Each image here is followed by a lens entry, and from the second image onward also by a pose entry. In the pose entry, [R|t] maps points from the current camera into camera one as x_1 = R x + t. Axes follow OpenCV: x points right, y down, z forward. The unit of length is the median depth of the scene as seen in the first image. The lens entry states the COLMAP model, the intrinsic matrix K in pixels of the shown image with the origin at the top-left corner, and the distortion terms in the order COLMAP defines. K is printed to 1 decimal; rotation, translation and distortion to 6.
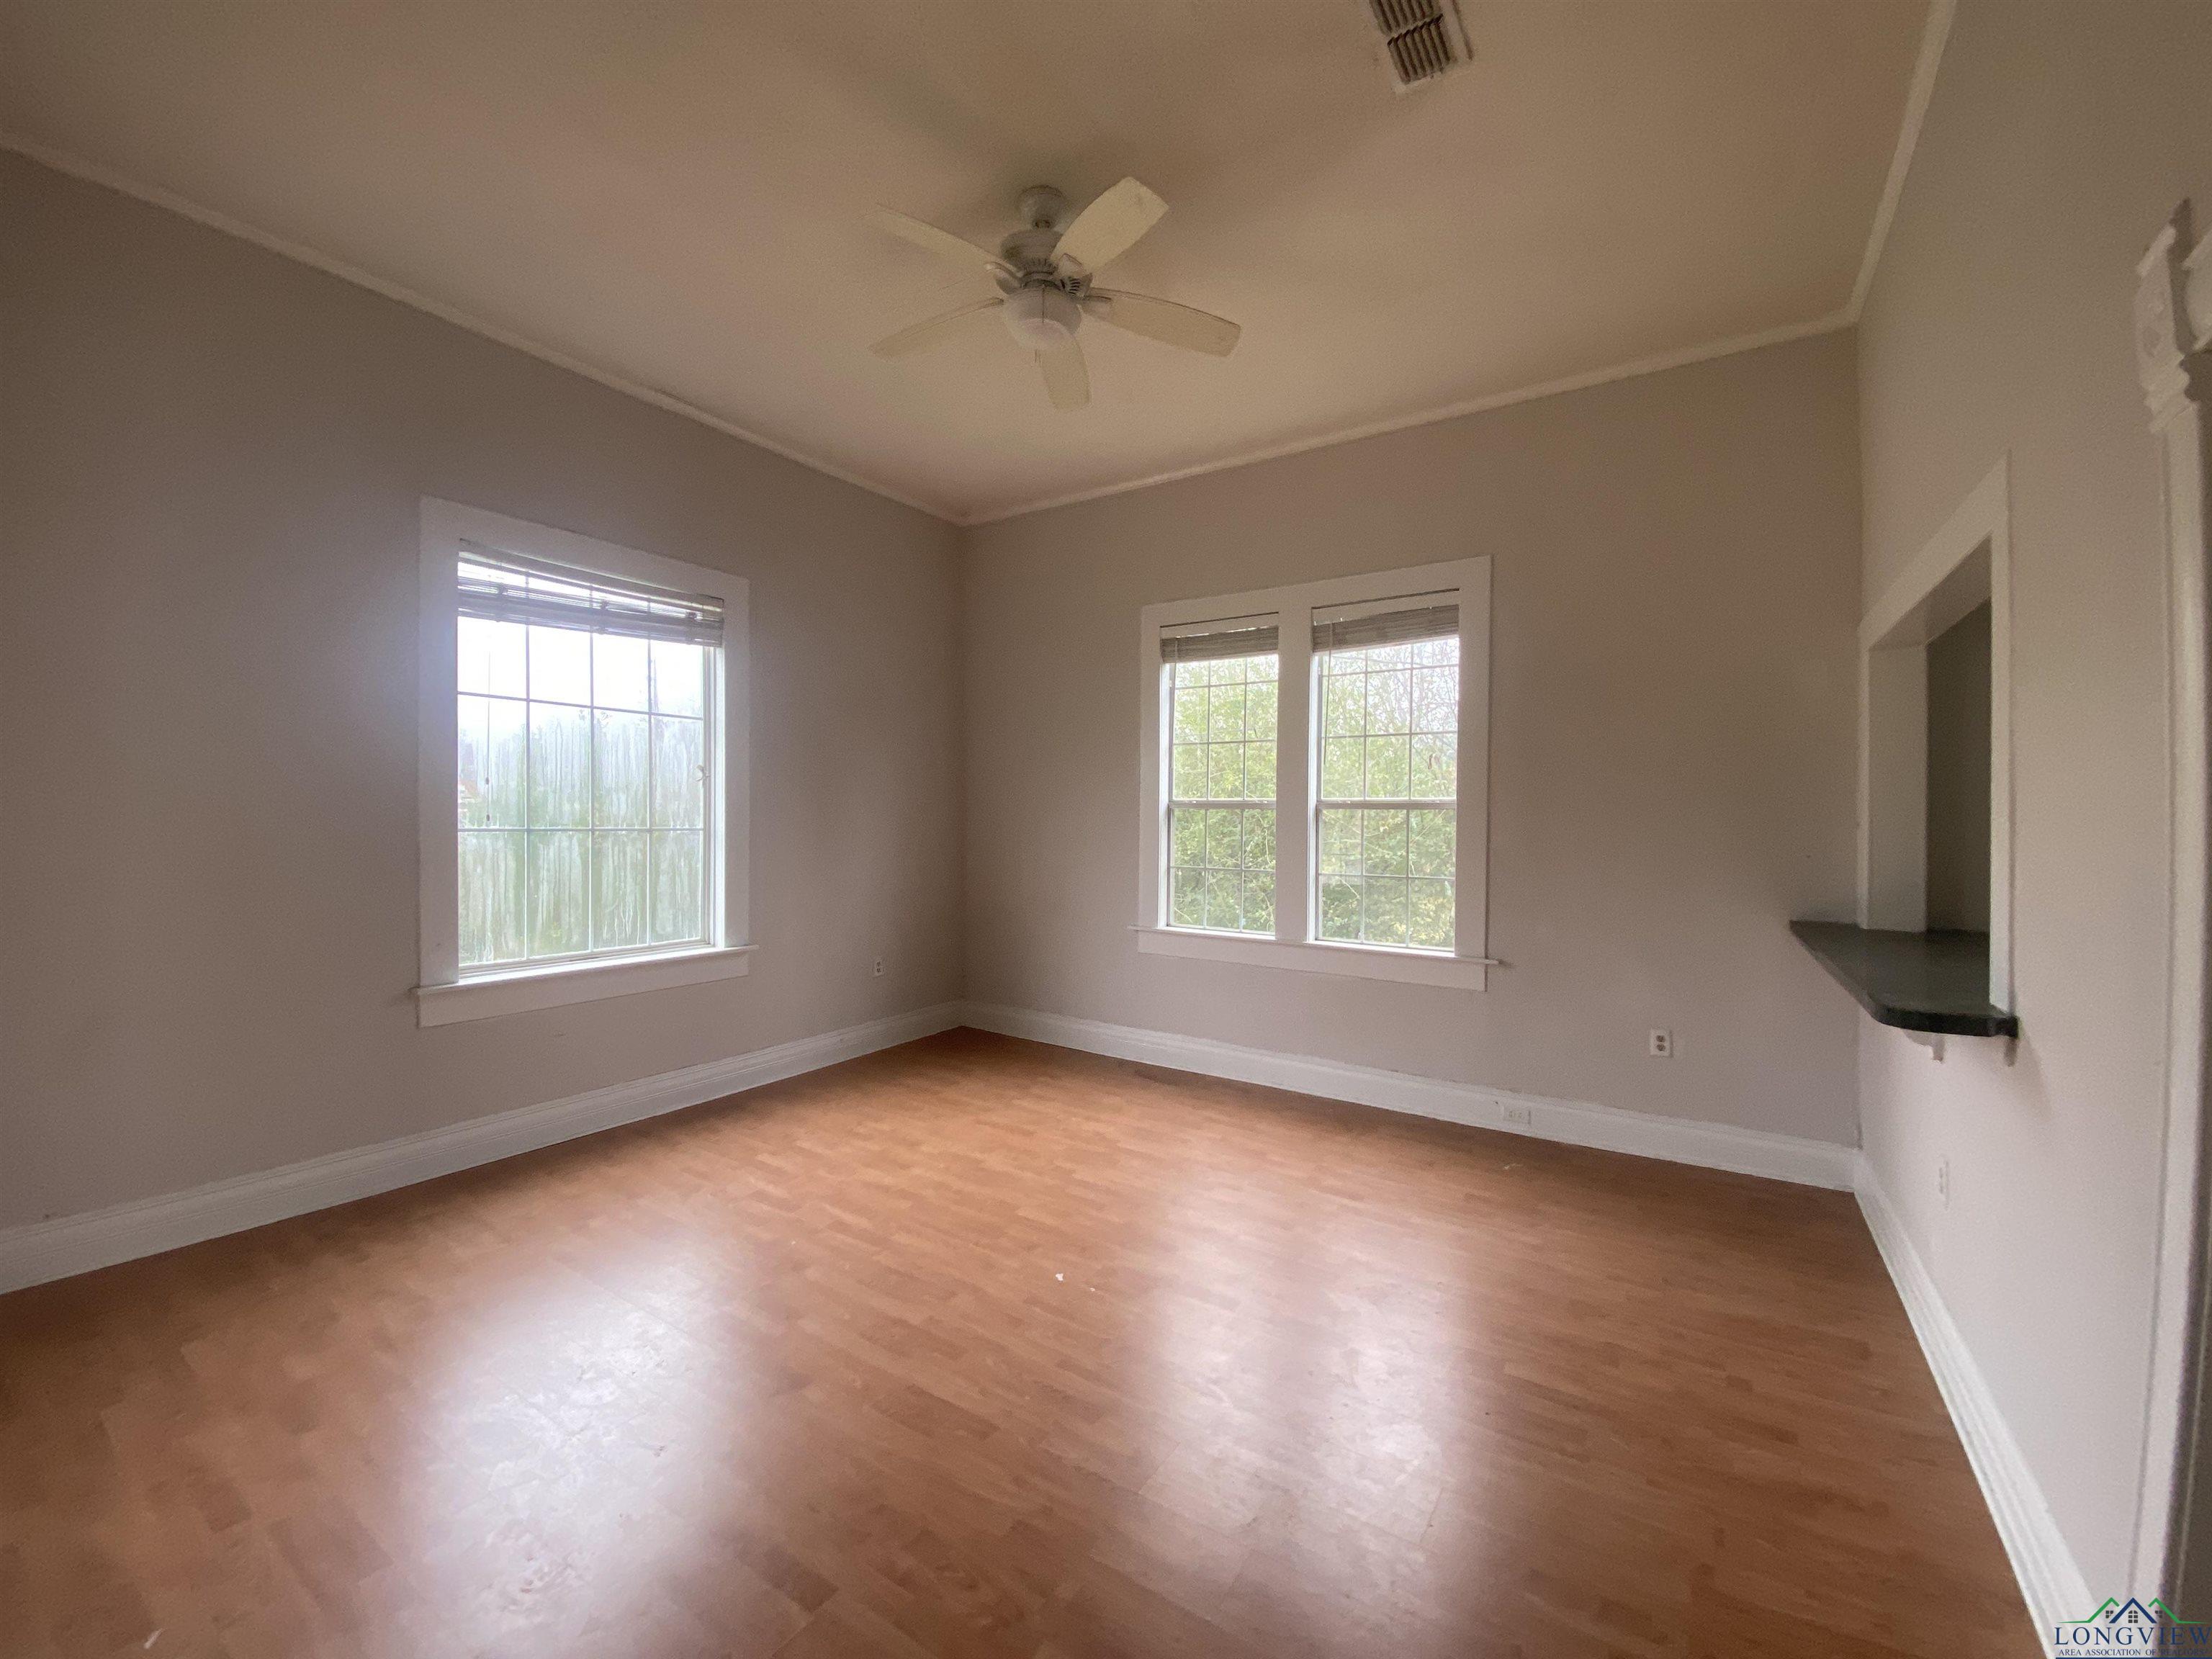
lens RADIAL K [[885.0, 0, 1107.0], [0, 885.0, 836.2], [0, 0, 1]] dist [-0.002730, -0.003378]
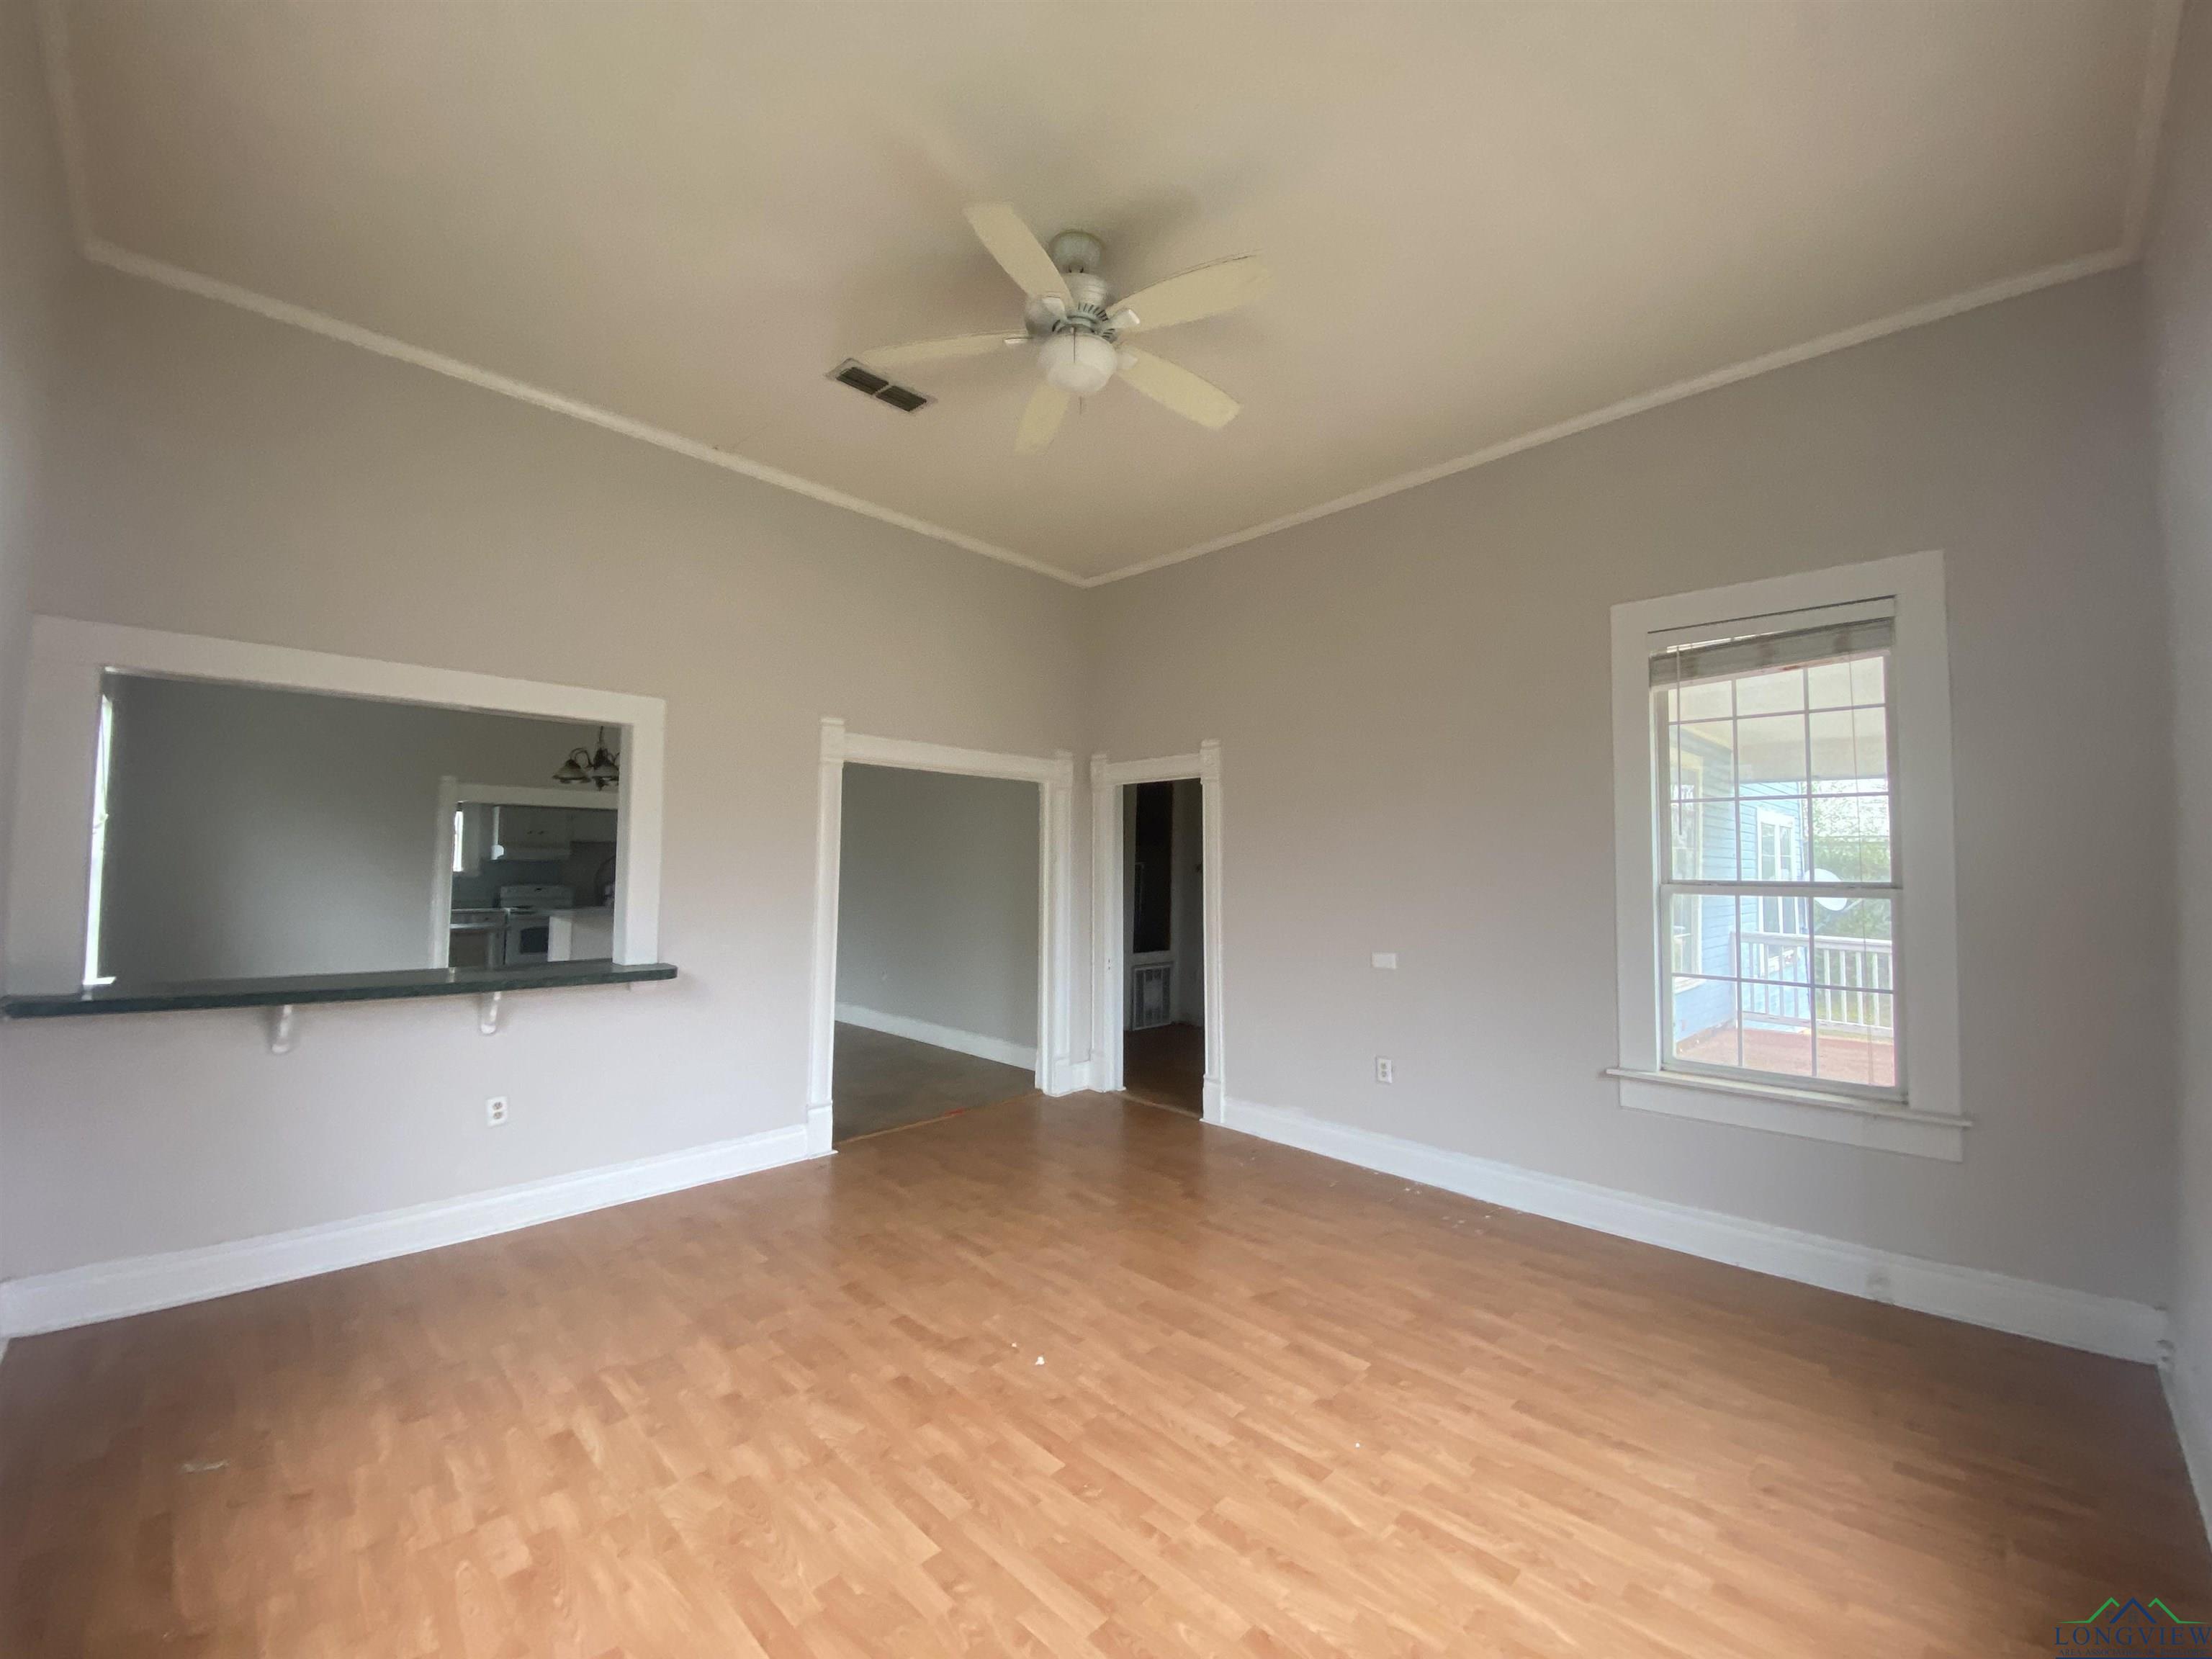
lens RADIAL K [[885.0, 0, 1109.0], [0, 885.0, 824.2], [0, 0, 1]] dist [-0.002730, -0.003378]
pose [[-0.979477, -0.009371, 0.201336, -0.290743], [-0.018703, 0.998834, -0.044498, -0.039664], [-0.200684, -0.047351, -0.978511, 1.808498]]
